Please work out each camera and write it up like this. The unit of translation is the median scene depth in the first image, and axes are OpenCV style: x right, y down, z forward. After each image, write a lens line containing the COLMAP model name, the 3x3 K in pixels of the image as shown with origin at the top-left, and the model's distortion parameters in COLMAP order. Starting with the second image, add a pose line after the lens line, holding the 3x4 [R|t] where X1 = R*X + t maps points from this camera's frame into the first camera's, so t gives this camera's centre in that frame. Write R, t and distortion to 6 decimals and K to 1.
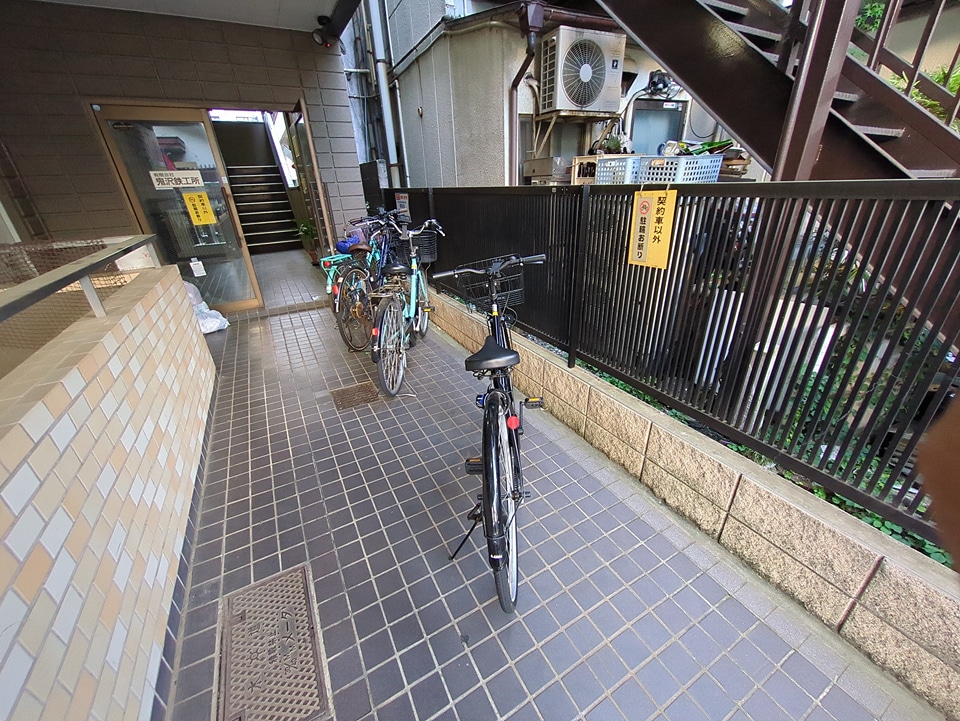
lens RADIAL K [[378.7, 0, 484.0], [0, 378.7, 361.7], [0, 0, 1]] dist [-0.003776, 0.001165]
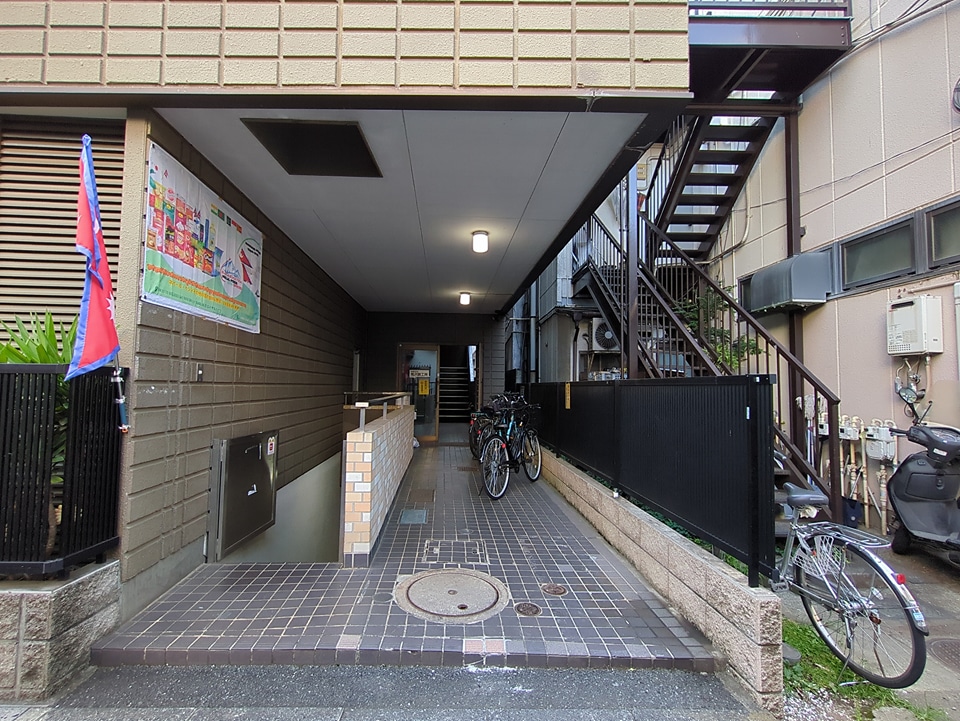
lens RADIAL K [[378.7, 0, 480.2], [0, 378.7, 364.7], [0, 0, 1]] dist [-0.003776, 0.001165]
pose [[0.910610, 0.027019, -0.412383, 0.336548], [-0.218406, 0.878589, -0.424712, 0.269317], [0.350840, 0.476813, 0.805953, -0.555047]]
